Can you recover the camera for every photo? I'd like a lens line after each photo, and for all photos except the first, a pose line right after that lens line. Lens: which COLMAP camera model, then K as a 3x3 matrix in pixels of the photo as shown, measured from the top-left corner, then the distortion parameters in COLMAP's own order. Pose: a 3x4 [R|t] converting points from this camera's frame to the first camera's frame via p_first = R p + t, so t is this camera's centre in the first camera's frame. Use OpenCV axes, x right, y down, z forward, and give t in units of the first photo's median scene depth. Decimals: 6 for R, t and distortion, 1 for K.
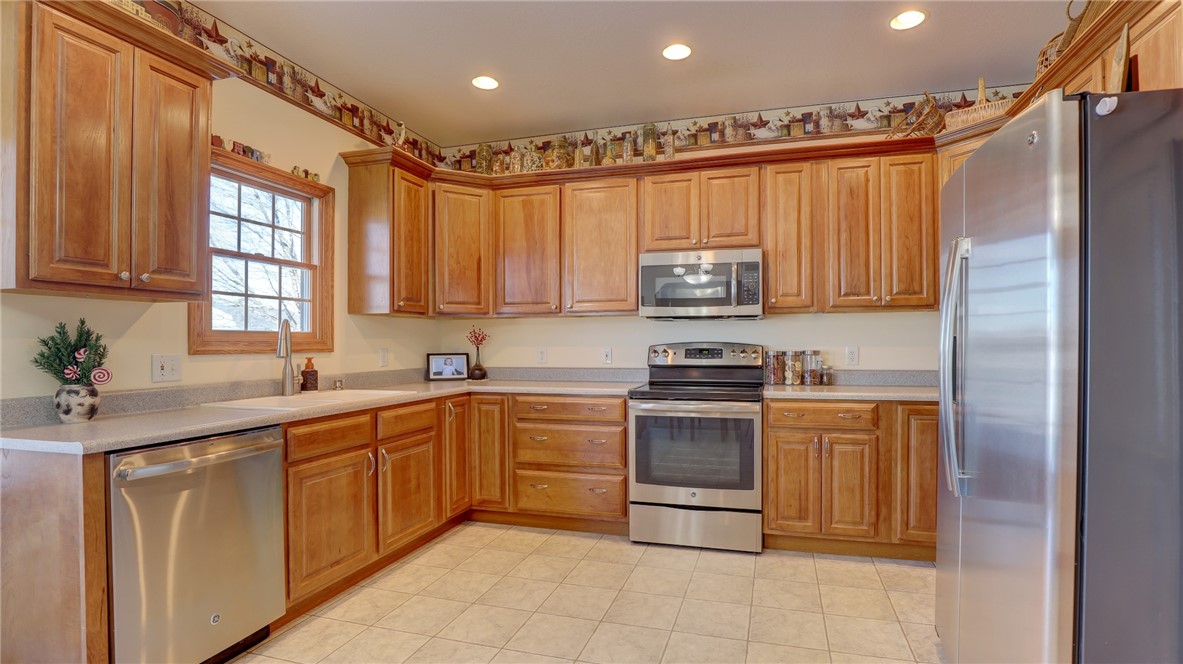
lens RADIAL K [[552.0, 0, 612.9], [0, 552.0, 344.9], [0, 0, 1]] dist [-0.026649, 0.000342]
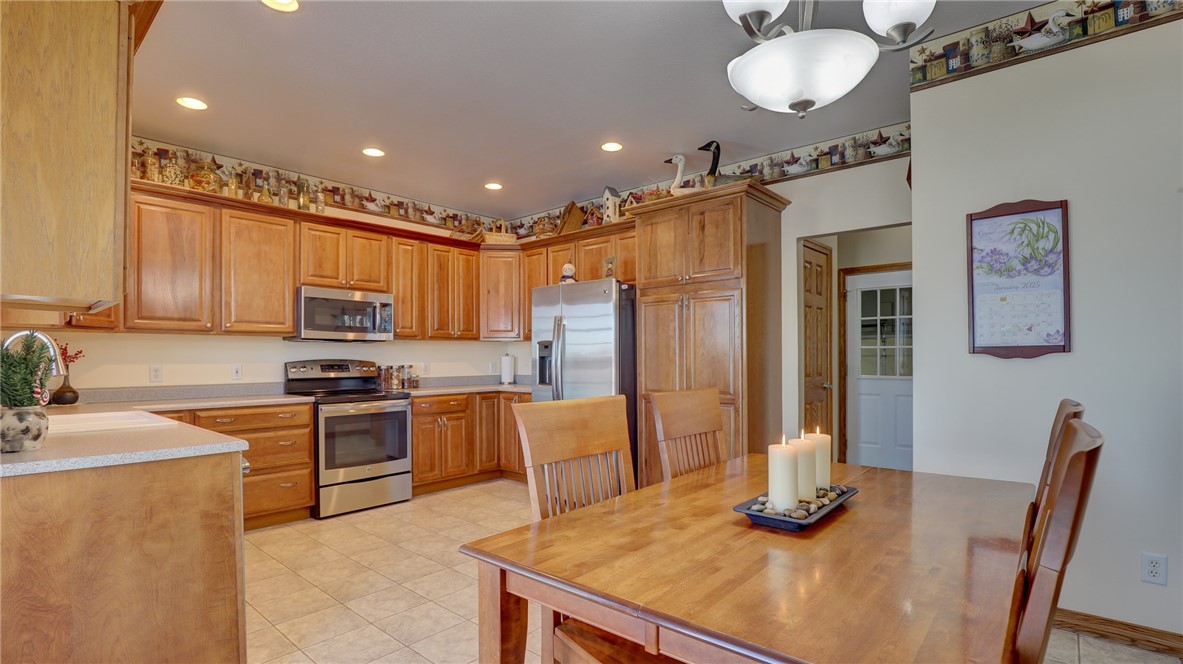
lens RADIAL K [[550.1, 0, 616.2], [0, 550.1, 360.3], [0, 0, 1]] dist [-0.034870, 0.000456]
pose [[0.405025, -0.000623, 0.914306, -0.769812], [0.006692, 0.999975, -0.002283, 0.004721], [-0.914281, 0.007043, 0.405019, -0.110144]]
